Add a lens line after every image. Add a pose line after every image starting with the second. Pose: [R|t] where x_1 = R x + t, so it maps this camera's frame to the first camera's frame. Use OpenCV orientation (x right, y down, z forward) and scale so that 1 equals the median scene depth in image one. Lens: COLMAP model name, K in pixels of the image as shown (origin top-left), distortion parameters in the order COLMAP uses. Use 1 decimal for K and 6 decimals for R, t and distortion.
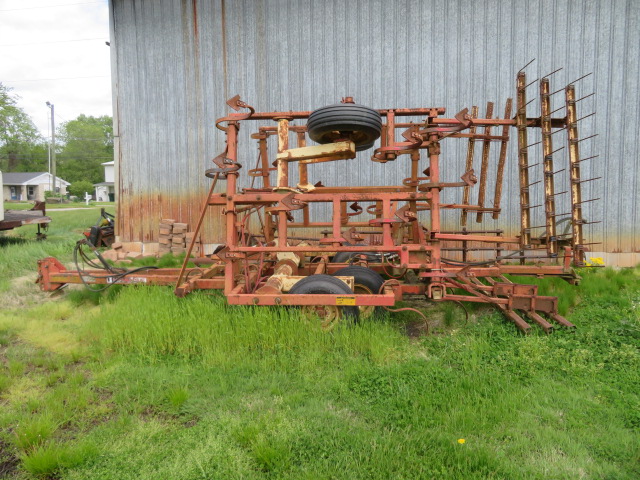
lens RADIAL K [[454.4, 0, 320.8], [0, 454.4, 240.7], [0, 0, 1]] dist [-0.008697, -0.001999]
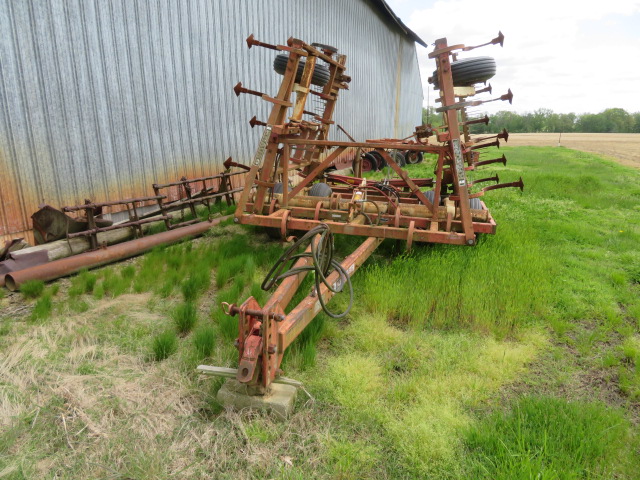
lens RADIAL K [[454.4, 0, 320.4], [0, 454.4, 240.8], [0, 0, 1]] dist [-0.008697, -0.001999]
pose [[0.163770, -0.225904, 0.960285, -0.737248], [0.110547, 0.971499, 0.209689, -0.064250], [-0.980285, 0.071816, 0.184075, 0.681359]]
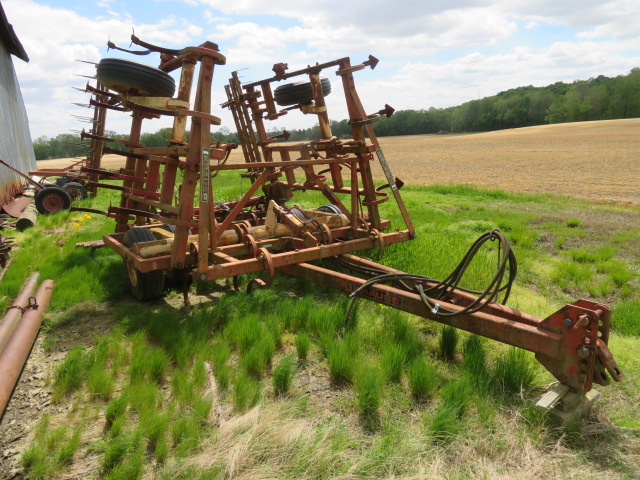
lens RADIAL K [[454.4, 0, 320.9], [0, 454.4, 240.4], [0, 0, 1]] dist [-0.008697, -0.001999]
pose [[-0.659756, -0.117648, 0.742213, -0.571095], [0.152537, 0.946143, 0.285563, -0.120621], [-0.735836, 0.301617, -0.606278, 1.074392]]
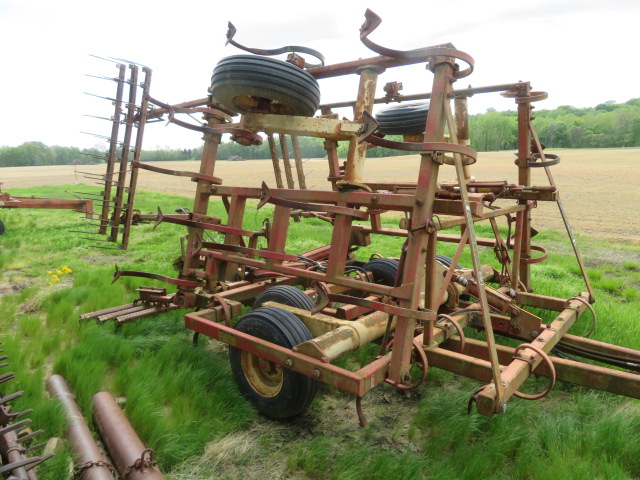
lens RADIAL K [[454.4, 0, 321.7], [0, 454.4, 240.1], [0, 0, 1]] dist [-0.008697, -0.001999]
pose [[-0.825084, -0.074971, 0.560015, -0.224978], [0.096697, 0.957798, 0.270689, -0.163063], [-0.556675, 0.277493, -0.783014, 1.154126]]
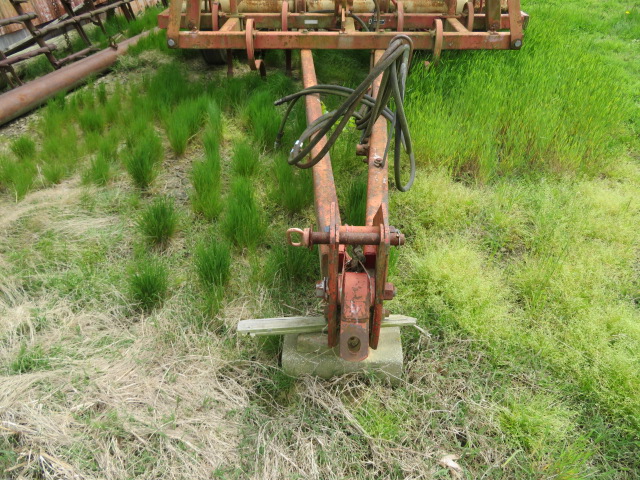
lens RADIAL K [[454.4, 0, 321.7], [0, 454.4, 237.2], [0, 0, 1]] dist [-0.008697, -0.001999]
pose [[-0.067144, -0.582336, 0.810171, -0.595130], [0.155347, 0.795999, 0.585024, -0.052419], [-0.985576, 0.165138, 0.037017, 0.784839]]
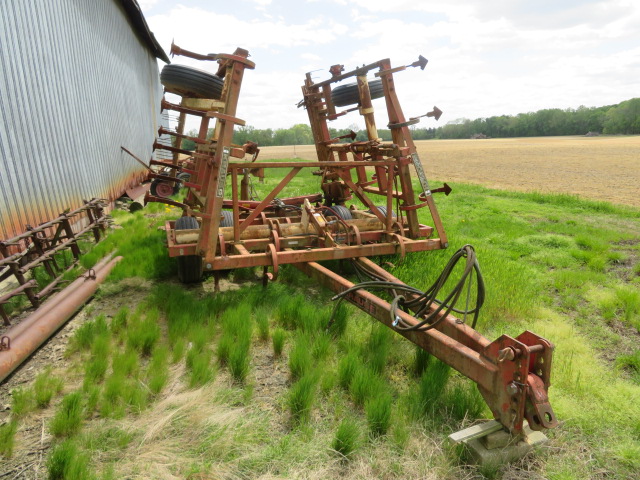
lens RADIAL K [[454.4, 0, 320.1], [0, 454.4, 239.9], [0, 0, 1]] dist [-0.008697, -0.001999]
pose [[-0.429235, -0.166409, 0.887730, -0.644940], [0.144801, 0.957488, 0.249500, -0.107343], [-0.891510, 0.235638, -0.386891, 0.975427]]
